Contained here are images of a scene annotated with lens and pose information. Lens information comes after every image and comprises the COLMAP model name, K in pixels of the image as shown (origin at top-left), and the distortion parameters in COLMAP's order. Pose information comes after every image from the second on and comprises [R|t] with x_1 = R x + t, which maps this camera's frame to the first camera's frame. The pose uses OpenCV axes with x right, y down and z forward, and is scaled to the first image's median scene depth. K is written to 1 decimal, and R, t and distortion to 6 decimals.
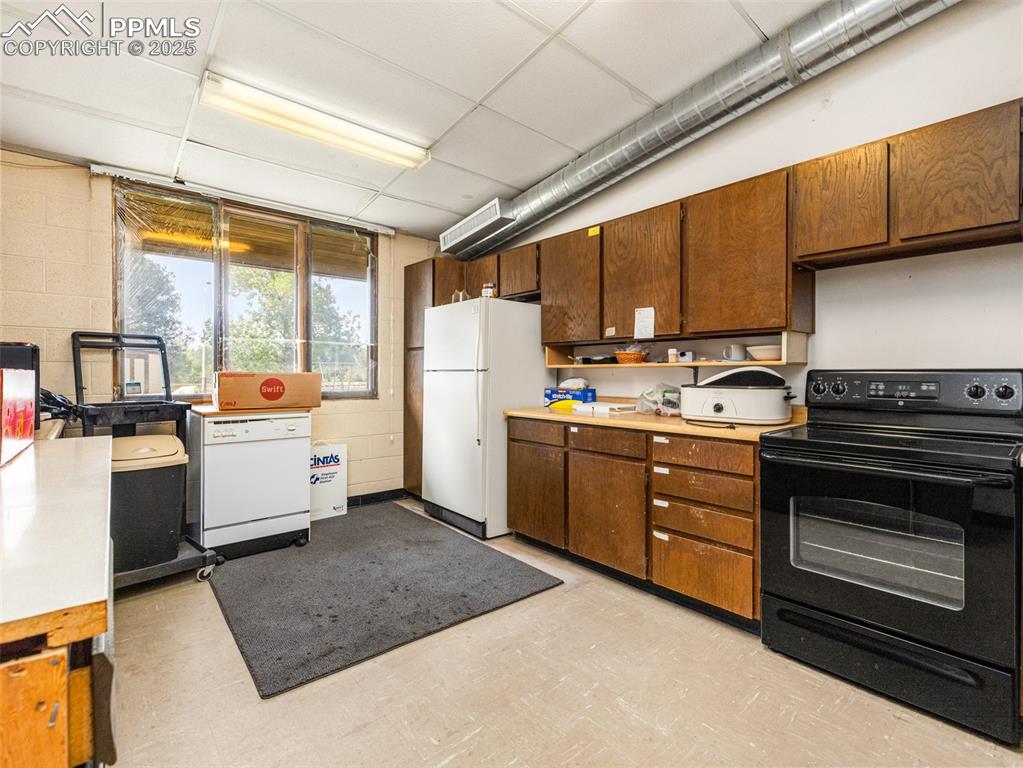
lens RADIAL K [[484.7, 0, 514.5], [0, 484.7, 378.7], [0, 0, 1]] dist [0.000657, -0.000149]
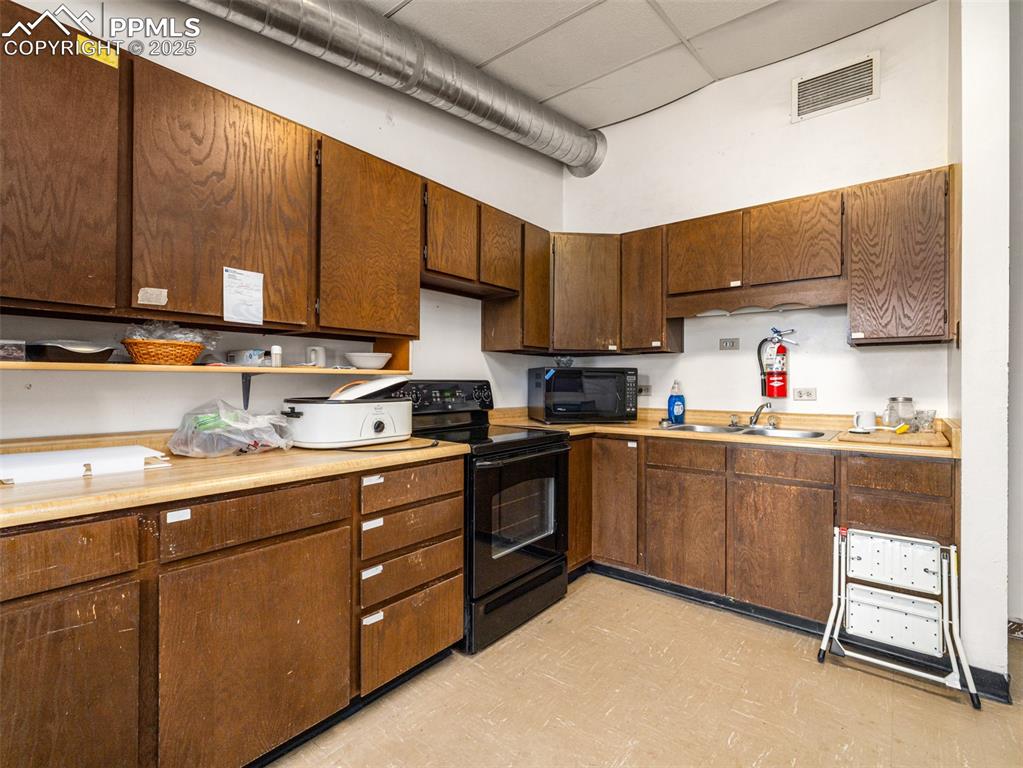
lens RADIAL K [[484.7, 0, 514.5], [0, 484.7, 378.7], [0, 0, 1]] dist [0.000657, -0.000149]
pose [[-0.176631, 0.001109, 0.984277, -0.409321], [0.002293, 0.999997, -0.000715, -0.018292], [-0.984275, 0.002131, -0.176633, 0.906610]]
